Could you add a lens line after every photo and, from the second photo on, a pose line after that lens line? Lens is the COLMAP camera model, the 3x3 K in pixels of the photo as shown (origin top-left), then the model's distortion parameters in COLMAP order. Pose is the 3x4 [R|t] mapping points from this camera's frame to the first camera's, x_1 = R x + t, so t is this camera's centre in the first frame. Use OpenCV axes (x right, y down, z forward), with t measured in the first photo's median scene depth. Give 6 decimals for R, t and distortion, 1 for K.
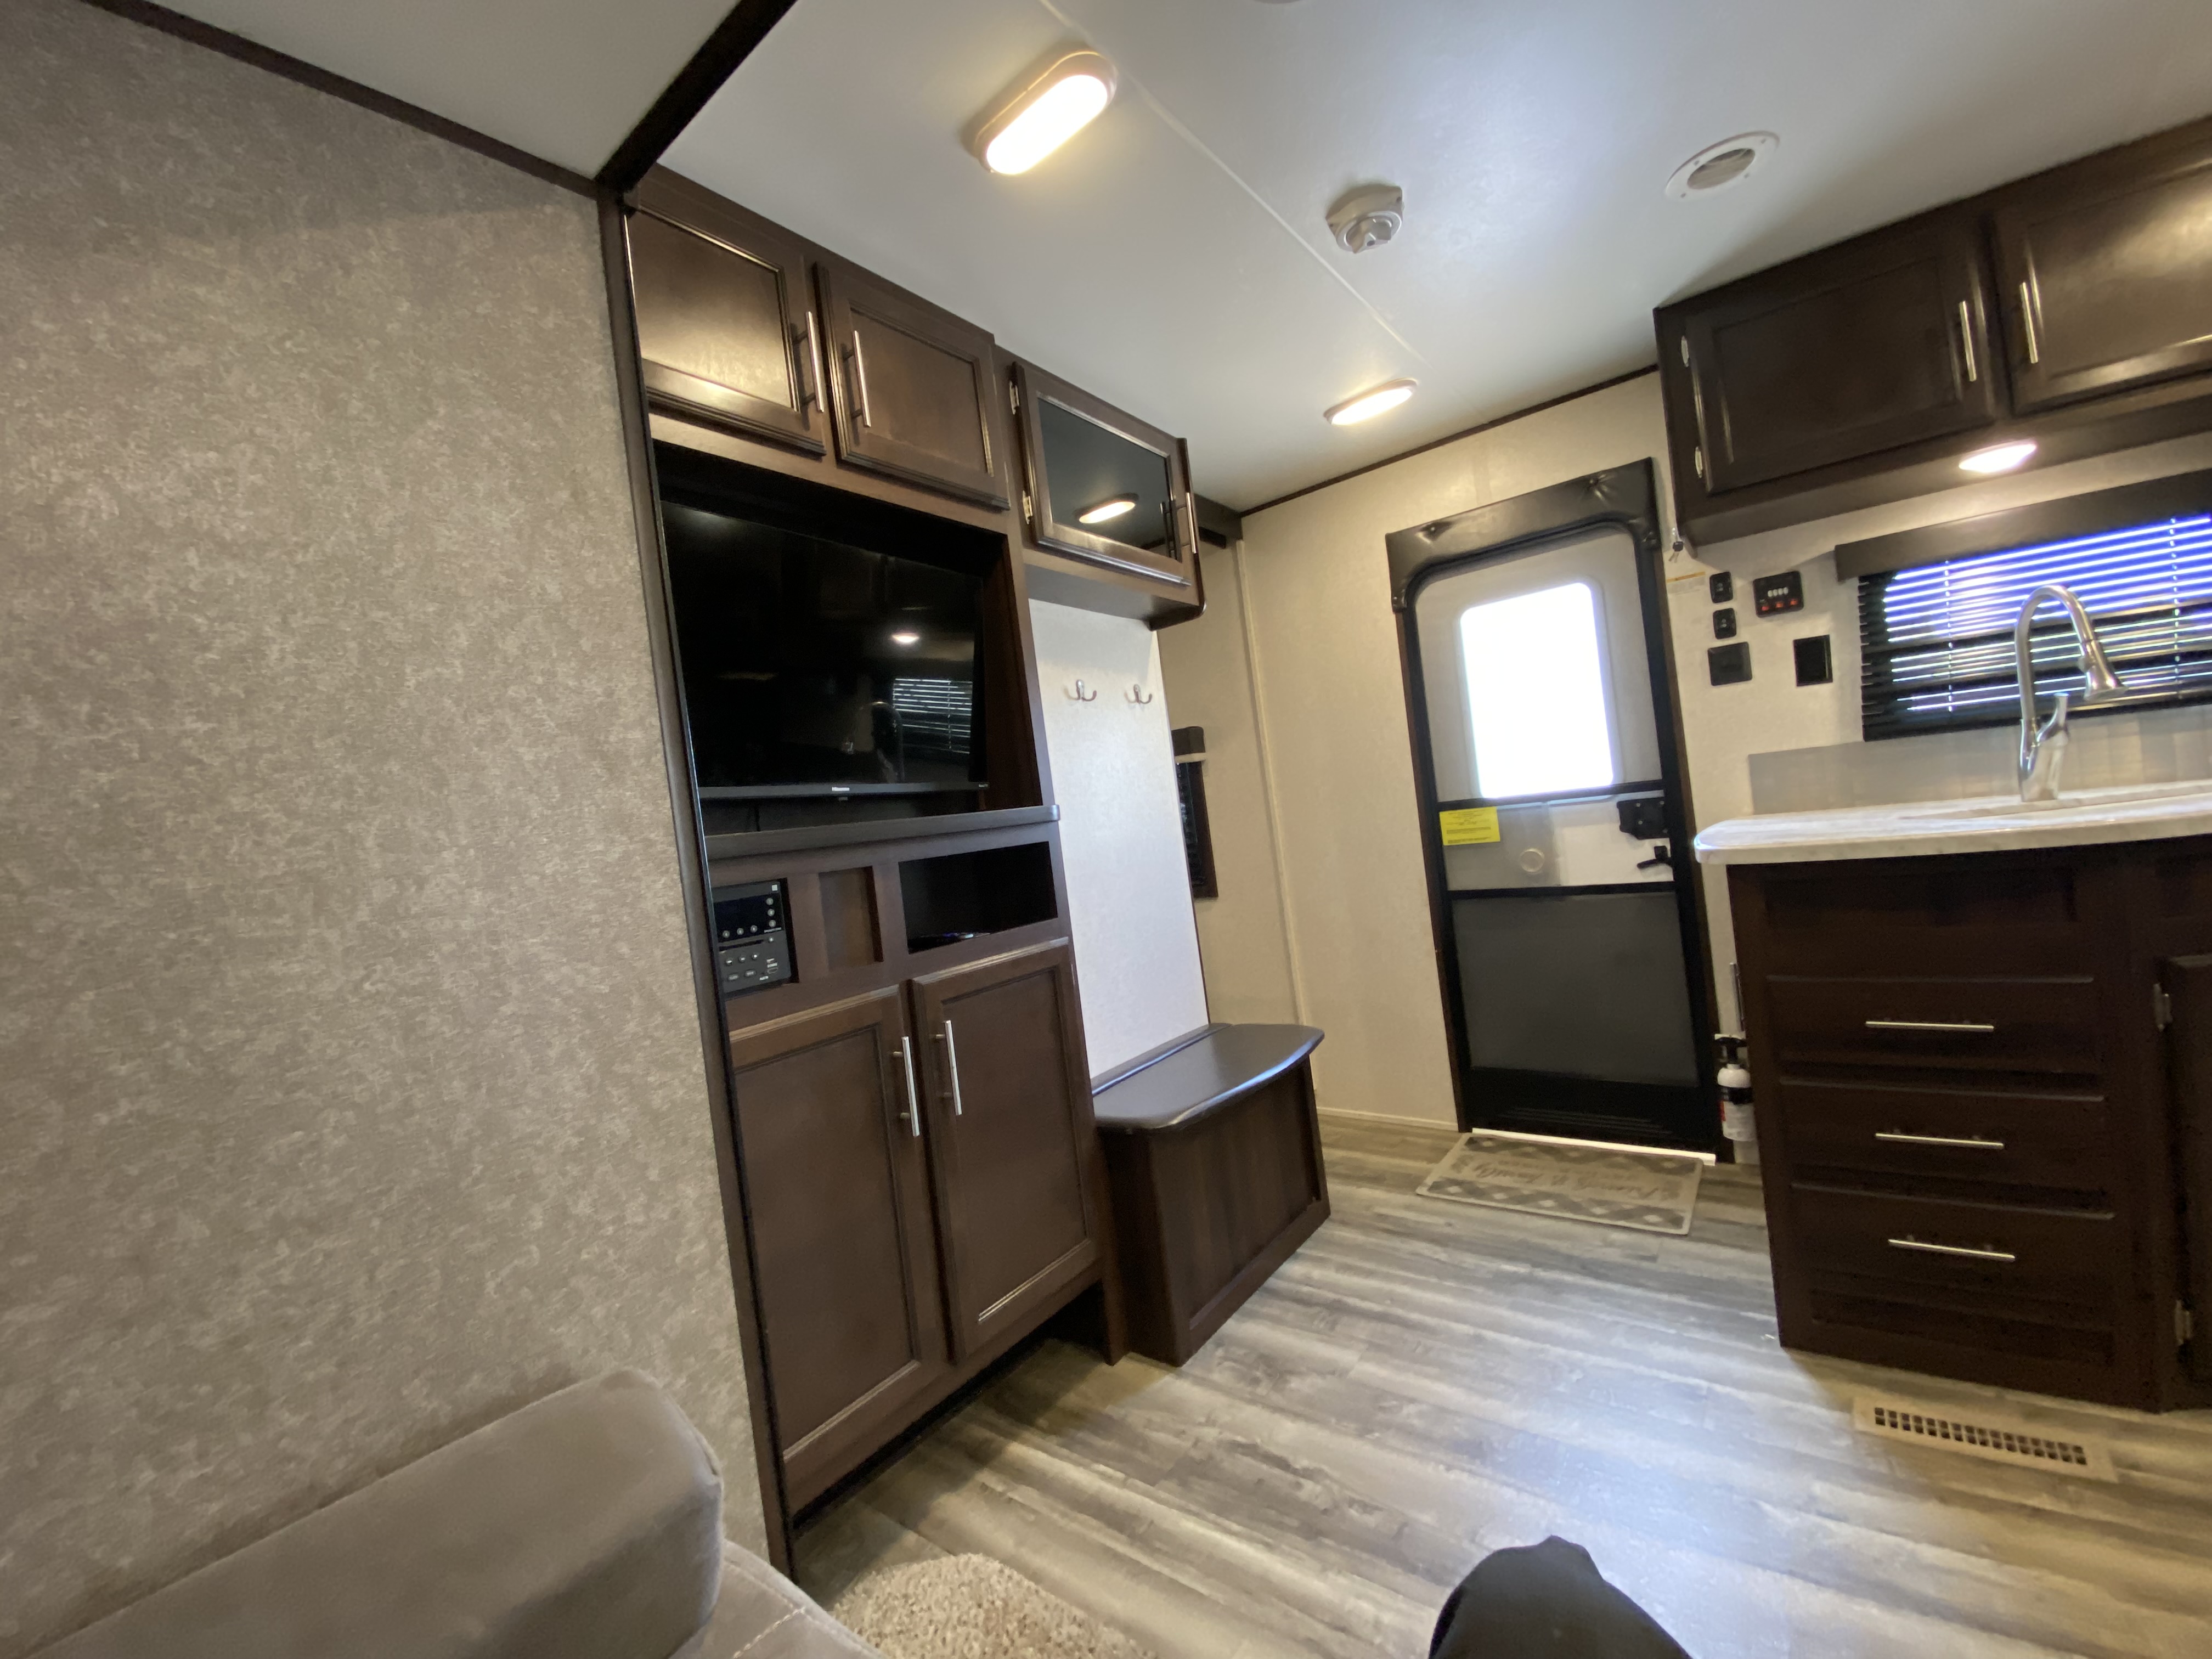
lens RADIAL K [[900.0, 0, 1103.9], [0, 900.0, 822.9], [0, 0, 1]] dist [-0.000416, -0.012660]
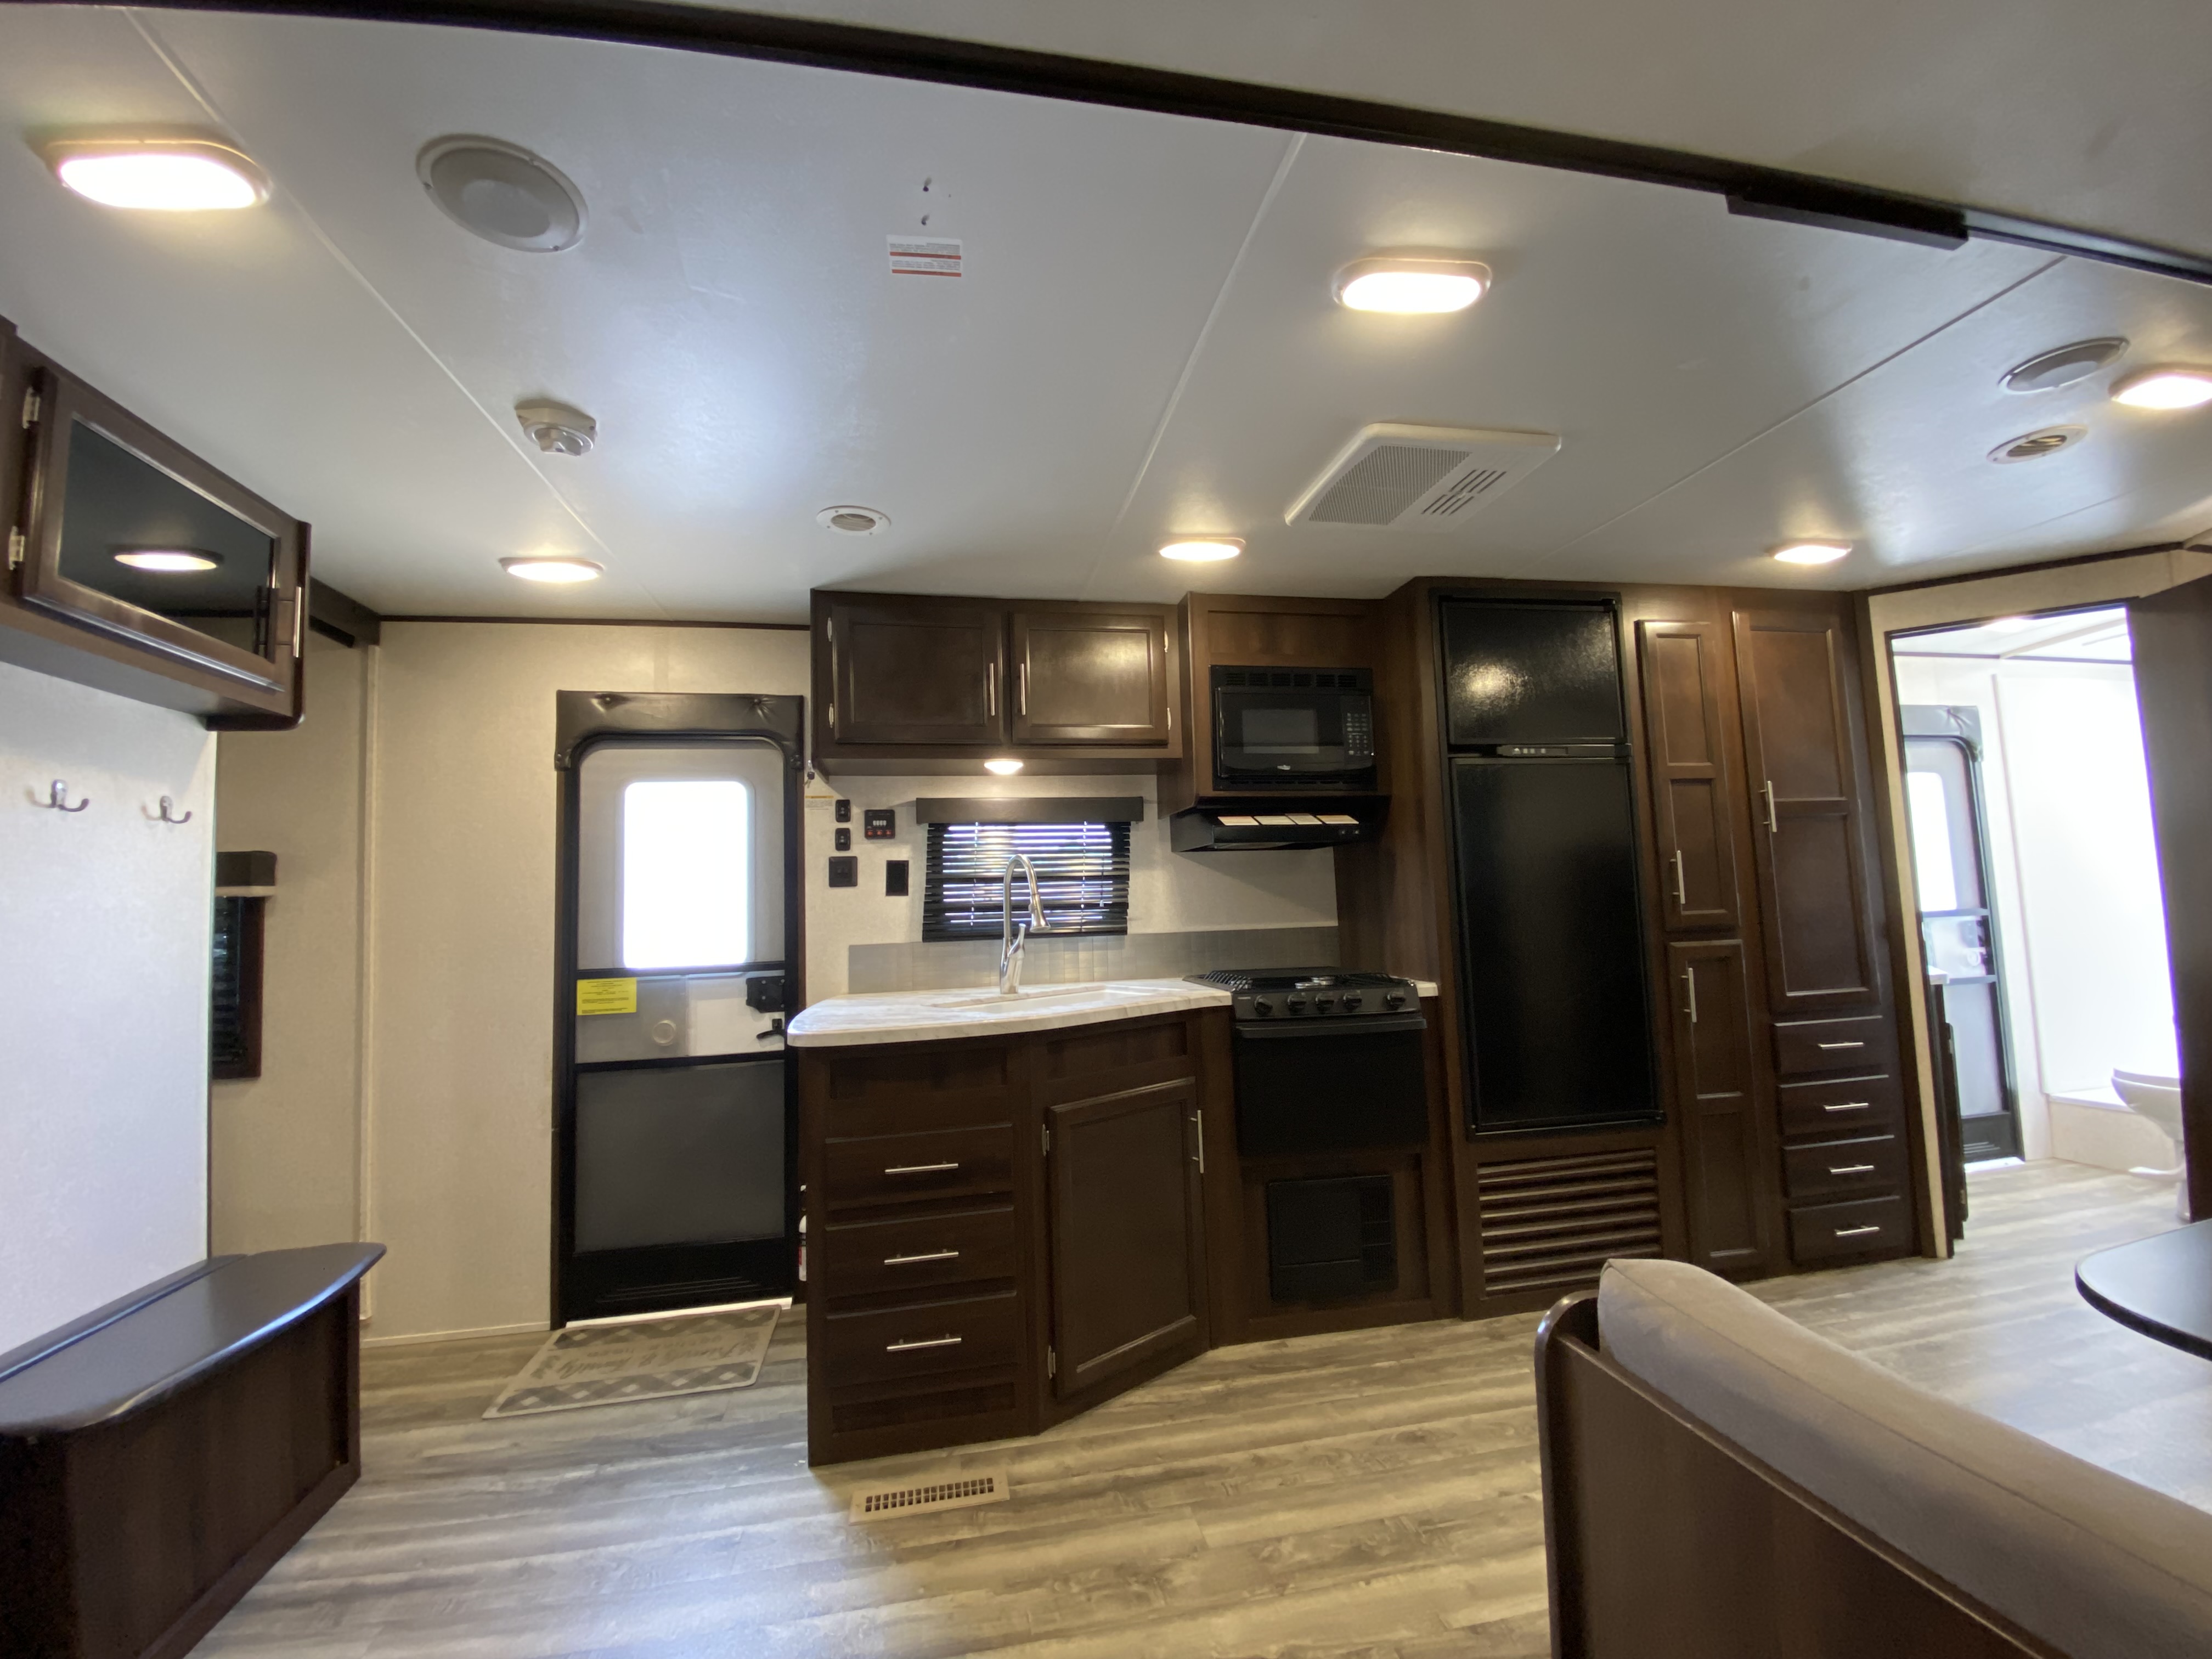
lens RADIAL K [[890.6, 0, 1105.6], [0, 890.6, 826.2], [0, 0, 1]] dist [0.019812, -0.020591]
pose [[0.654790, 0.157272, 0.739267, 0.007635], [-0.041240, 0.984088, -0.172827, -0.043594], [-0.754685, 0.082678, 0.650857, -0.101785]]
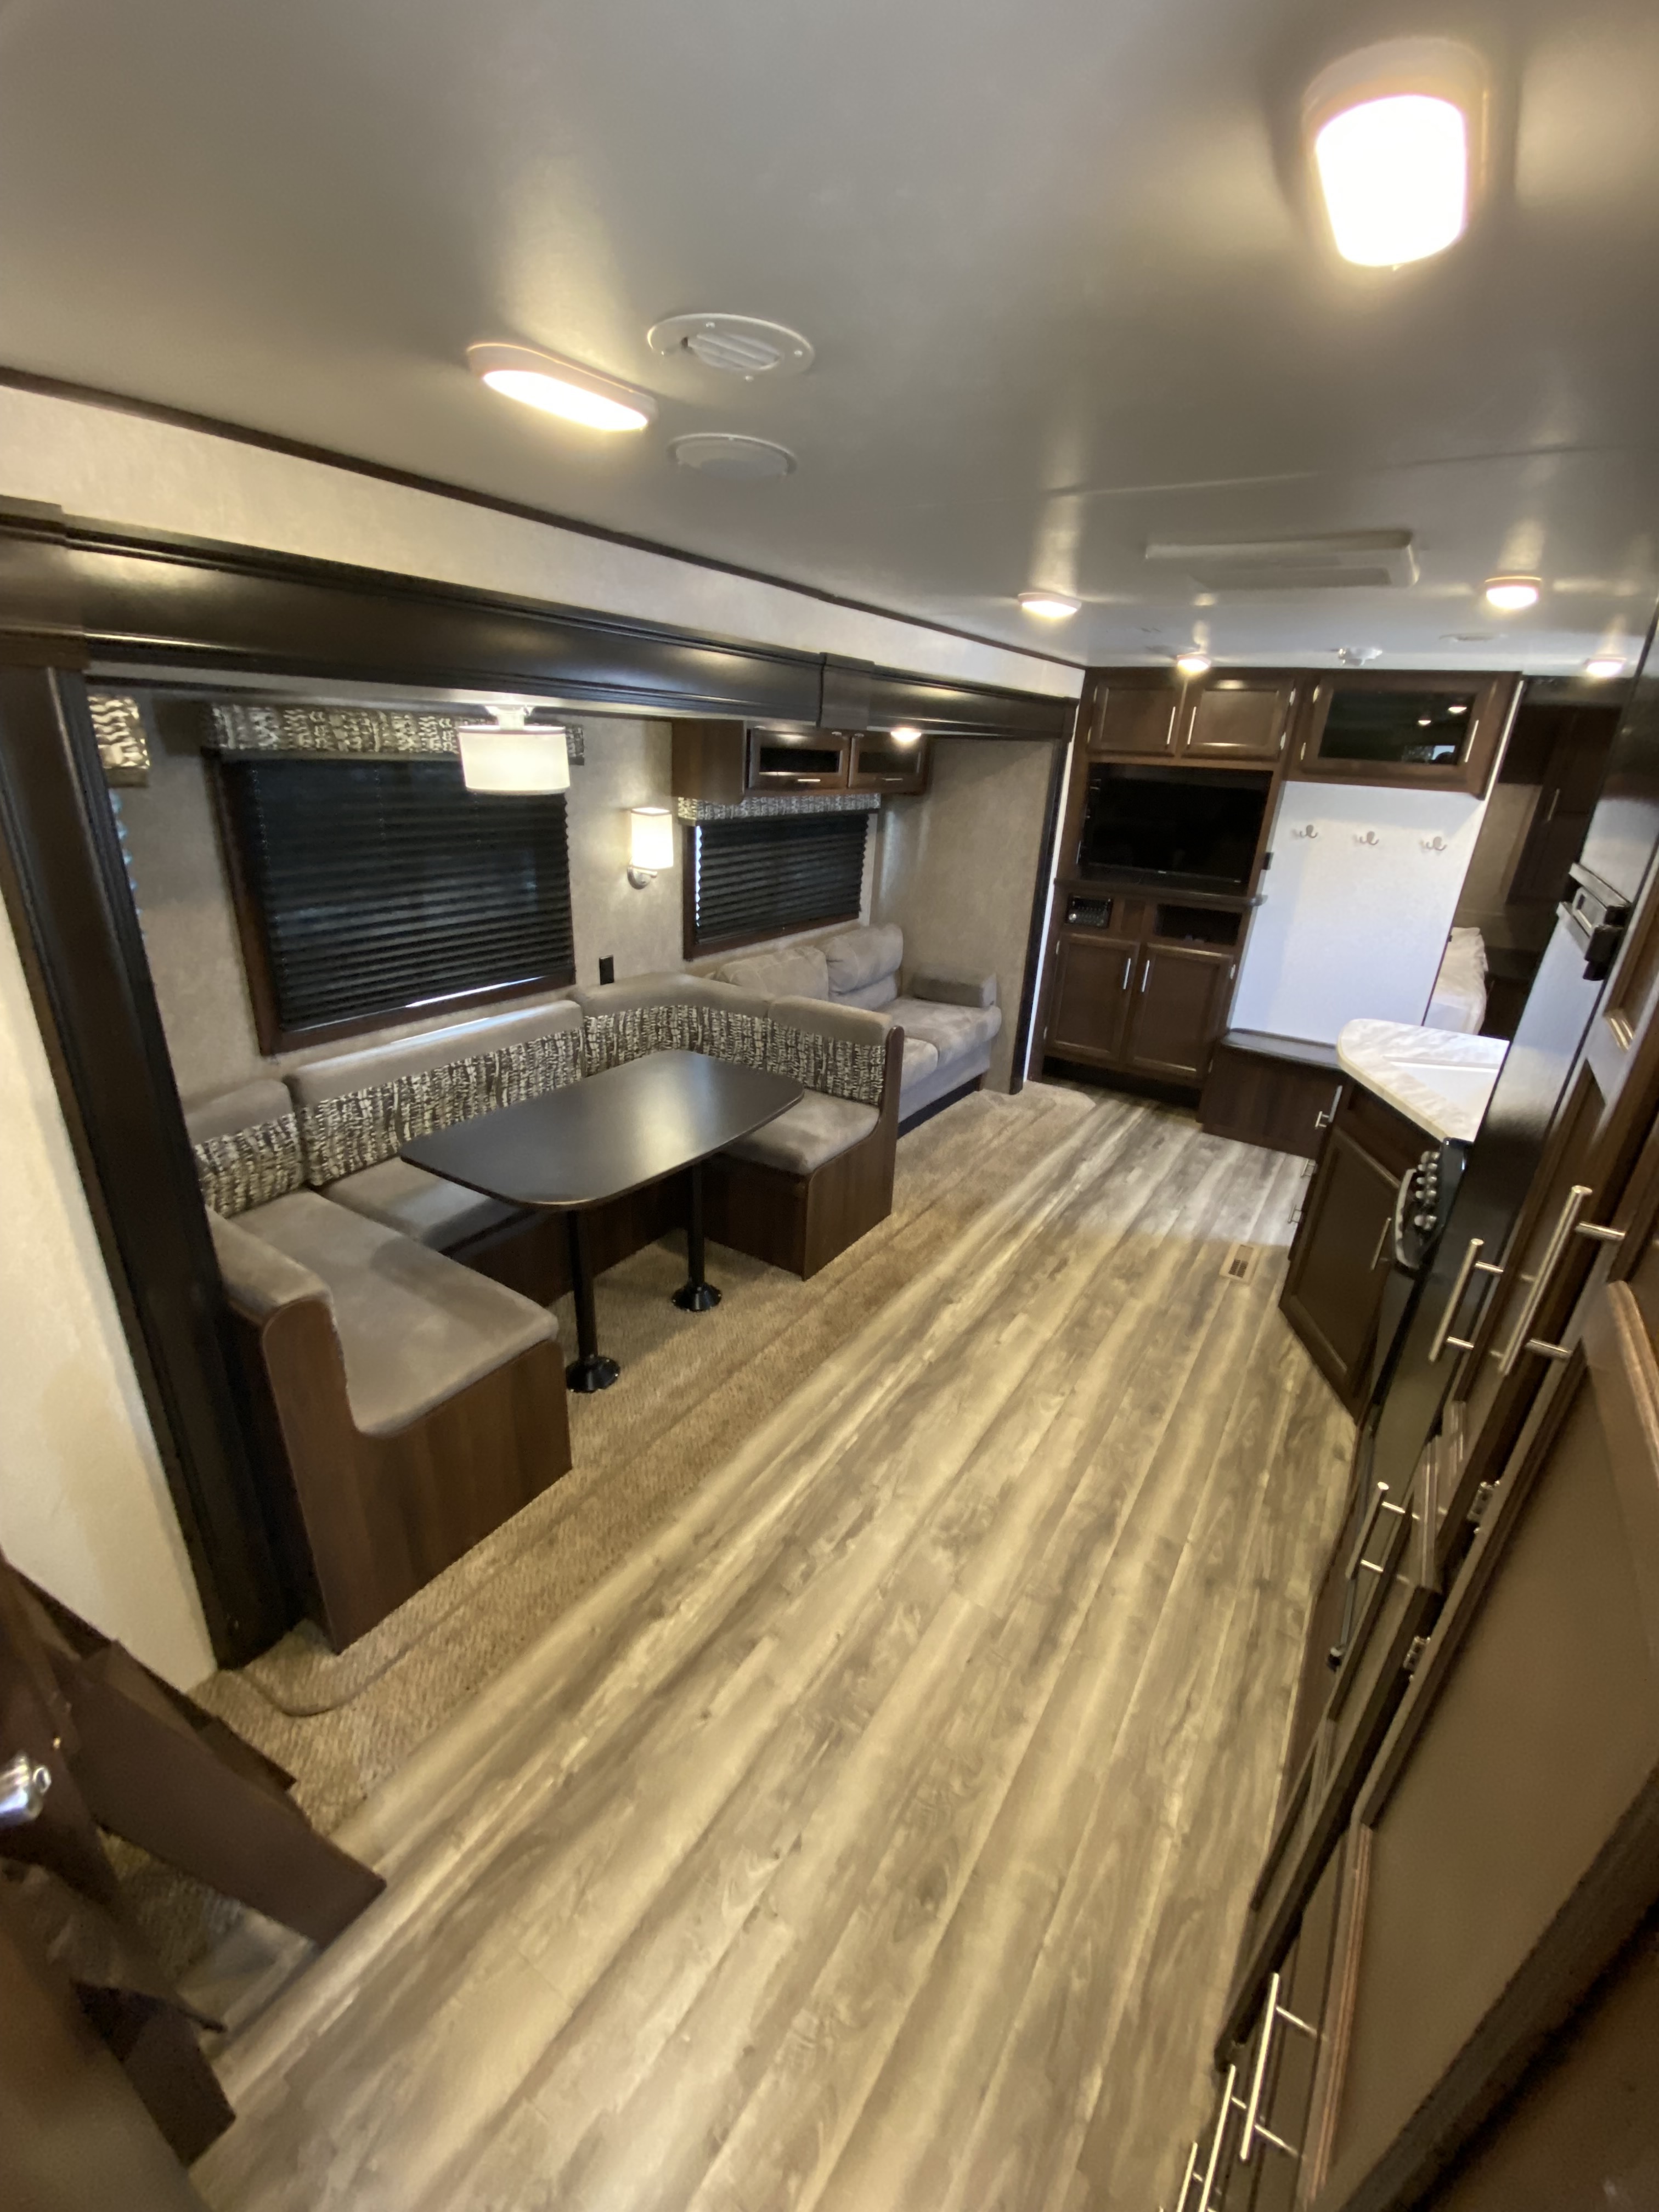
lens RADIAL K [[899.0, 0, 835.8], [0, 899.0, 1108.1], [0, 0, 1]] dist [0.026834, -0.022387]
pose [[0.092839, 0.484802, -0.869683, 1.781442], [-0.062470, 0.874570, 0.480858, -0.502547], [0.993720, 0.009687, 0.111480, -0.253180]]
